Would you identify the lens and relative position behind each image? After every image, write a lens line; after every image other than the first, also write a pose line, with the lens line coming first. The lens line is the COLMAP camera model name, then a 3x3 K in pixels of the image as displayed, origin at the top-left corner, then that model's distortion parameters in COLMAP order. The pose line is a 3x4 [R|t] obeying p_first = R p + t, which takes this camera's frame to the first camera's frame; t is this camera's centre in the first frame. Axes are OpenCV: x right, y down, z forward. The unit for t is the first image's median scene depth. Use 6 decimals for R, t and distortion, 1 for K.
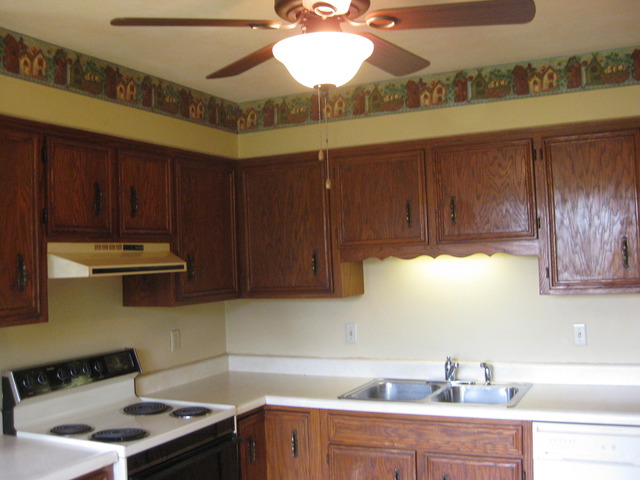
lens RADIAL K [[706.4, 0, 319.2], [0, 706.4, 240.0], [0, 0, 1]] dist [-0.122653, 0.000000]
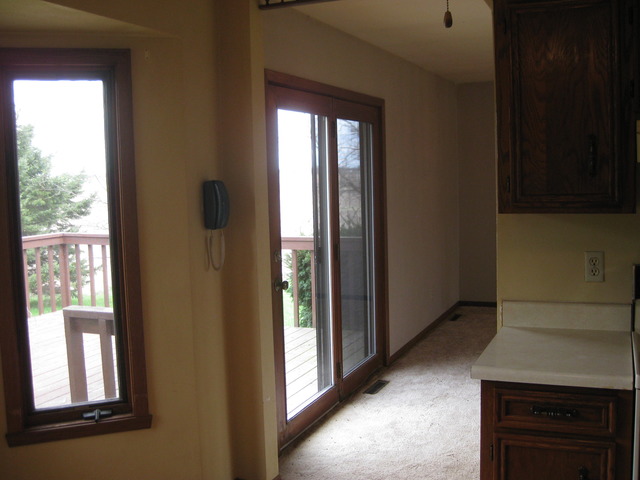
lens RADIAL K [[706.4, 0, 319.8], [0, 706.4, 235.3], [0, 0, 1]] dist [-0.122653, 0.000000]
pose [[0.048519, 0.123563, -0.991150, 0.350926], [0.049852, 0.990782, 0.125958, 0.014536], [0.997577, -0.055522, 0.041912, 0.459545]]
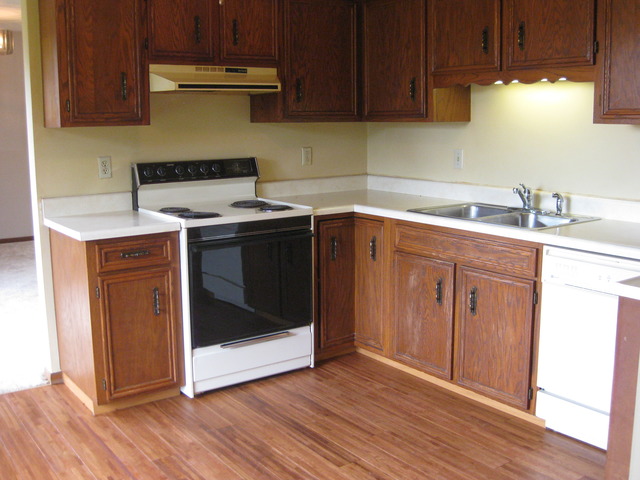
lens RADIAL K [[706.4, 0, 321.7], [0, 706.4, 239.4], [0, 0, 1]] dist [-0.122653, 0.000000]
pose [[0.882195, 0.108317, -0.458257, 0.426767], [-0.012172, 0.978104, 0.207759, 0.040595], [0.470728, -0.177706, 0.864197, -0.030308]]
